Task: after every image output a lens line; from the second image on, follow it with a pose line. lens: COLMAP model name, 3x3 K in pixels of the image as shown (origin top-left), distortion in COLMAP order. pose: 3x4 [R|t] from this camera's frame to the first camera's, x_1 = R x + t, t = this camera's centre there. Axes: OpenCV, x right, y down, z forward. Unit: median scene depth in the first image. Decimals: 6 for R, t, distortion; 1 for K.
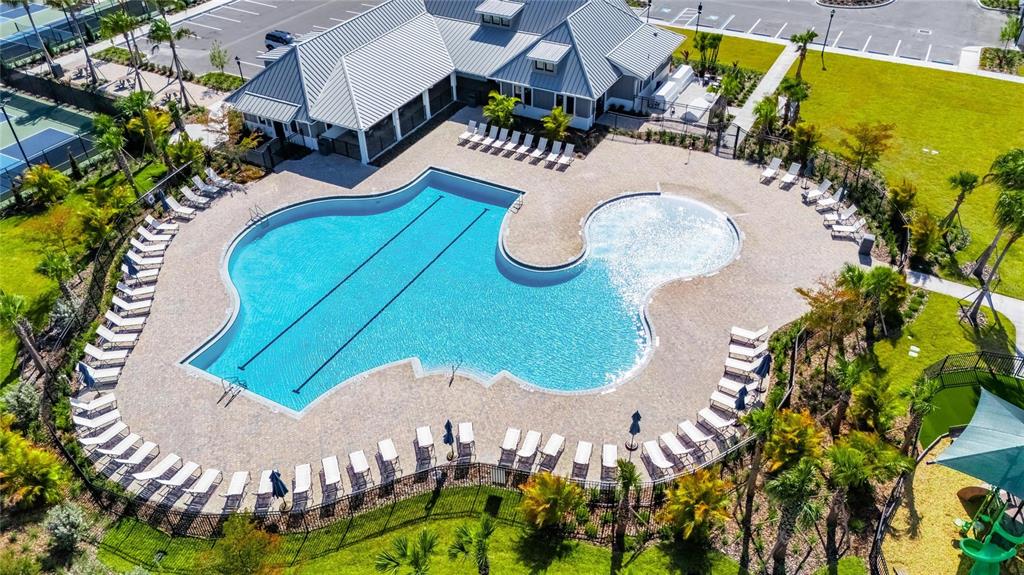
lens RADIAL K [[731.8, 0, 512.0], [0, 731.8, 287.5], [0, 0, 1]] dist [-0.000193, -0.000504]
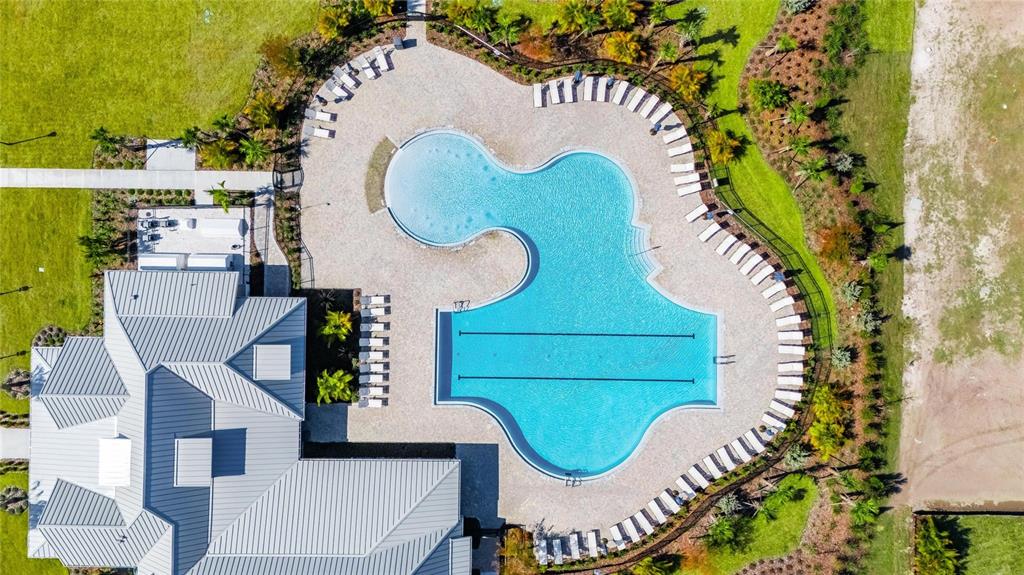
lens RADIAL K [[731.8, 0, 512.0], [0, 731.8, 287.5], [0, 0, 1]] dist [-0.000193, -0.000504]
pose [[-0.463344, -0.885932, 0.020897, -0.031239], [0.576425, -0.283392, 0.766435, -0.915857], [-0.673088, 0.367169, 0.641982, 0.132311]]
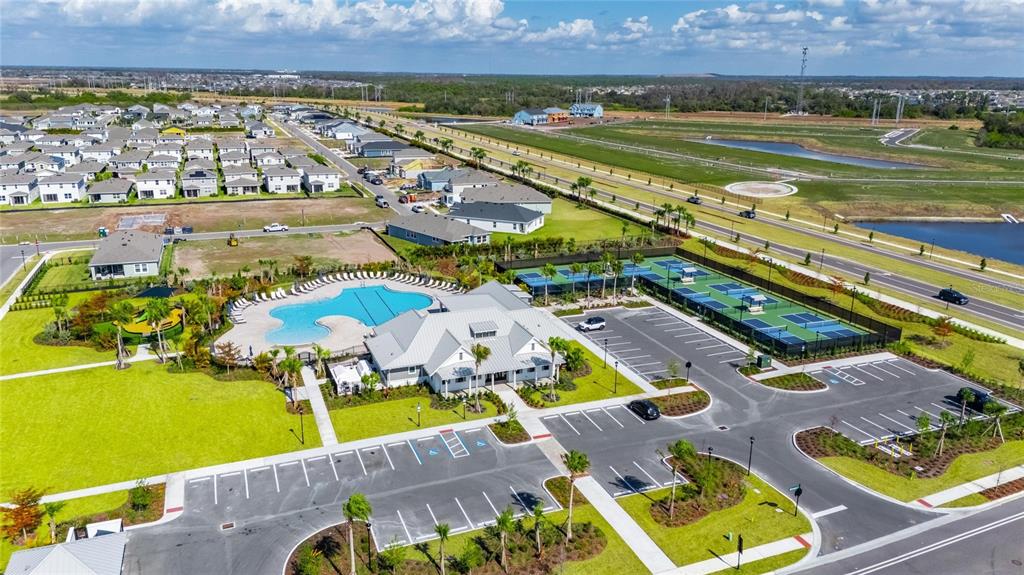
lens RADIAL K [[731.8, 0, 512.0], [0, 731.8, 287.5], [0, 0, 1]] dist [-0.000193, -0.000504]
pose [[-0.627941, 0.215528, -0.747822, 1.325890], [-0.501444, 0.622805, 0.600556, -1.706282], [0.595184, 0.752105, -0.283009, 1.745808]]
